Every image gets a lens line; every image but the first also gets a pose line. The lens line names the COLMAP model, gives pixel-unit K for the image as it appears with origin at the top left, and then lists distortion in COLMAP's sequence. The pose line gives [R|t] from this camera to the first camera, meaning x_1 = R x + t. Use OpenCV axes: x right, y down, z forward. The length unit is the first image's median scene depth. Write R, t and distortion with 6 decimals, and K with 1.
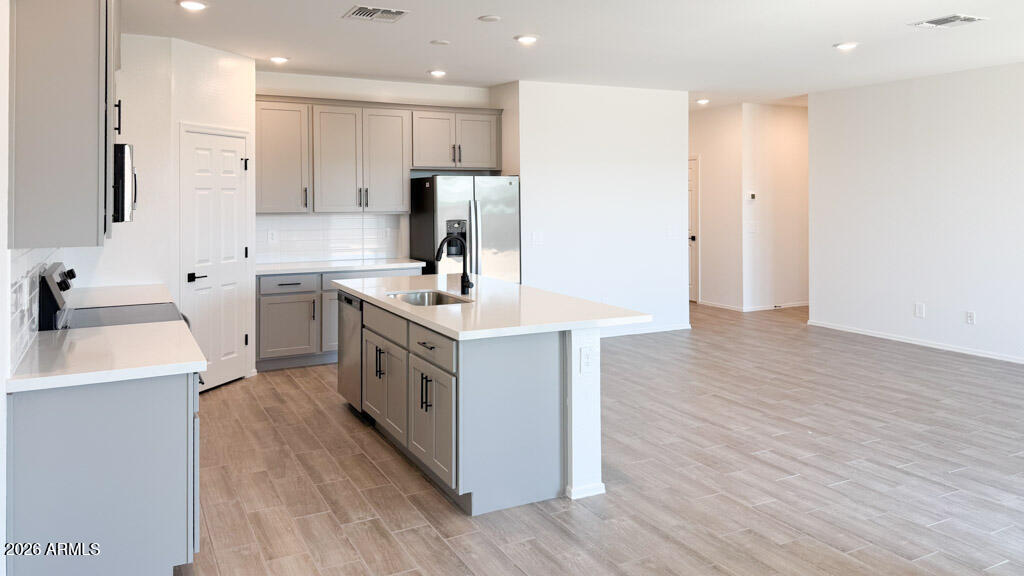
lens RADIAL K [[723.4, 0, 505.6], [0, 723.4, 283.2], [0, 0, 1]] dist [0.027275, -0.030394]
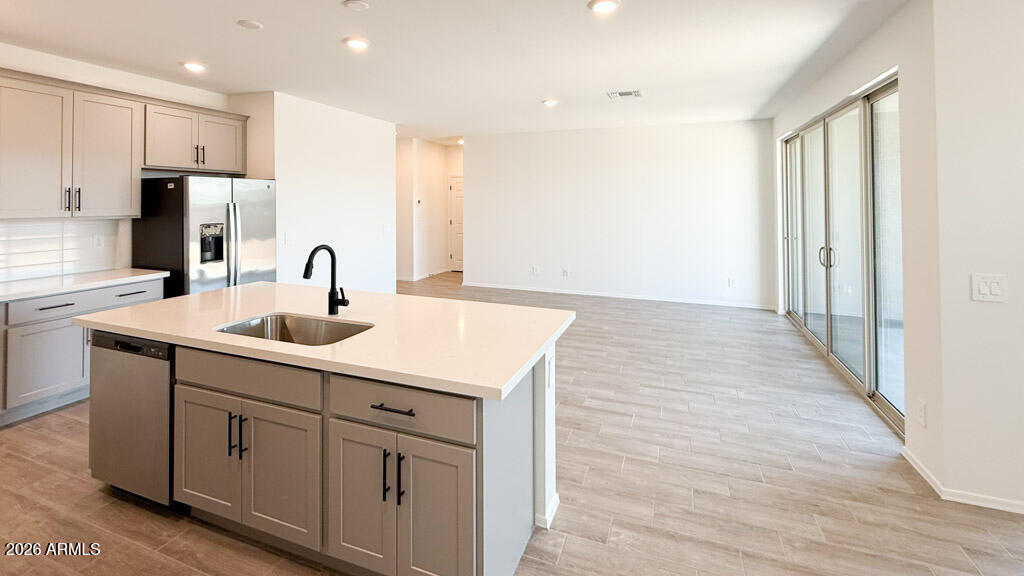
lens RADIAL K [[438.8, 0, 514.2], [0, 438.8, 225.1], [0, 0, 1]] dist [-0.001812, -0.001380]
pose [[0.739899, -0.027585, 0.672152, -0.207397], [0.071299, 0.996747, -0.037579, -0.046665], [-0.668929, 0.075728, 0.739459, 0.401763]]
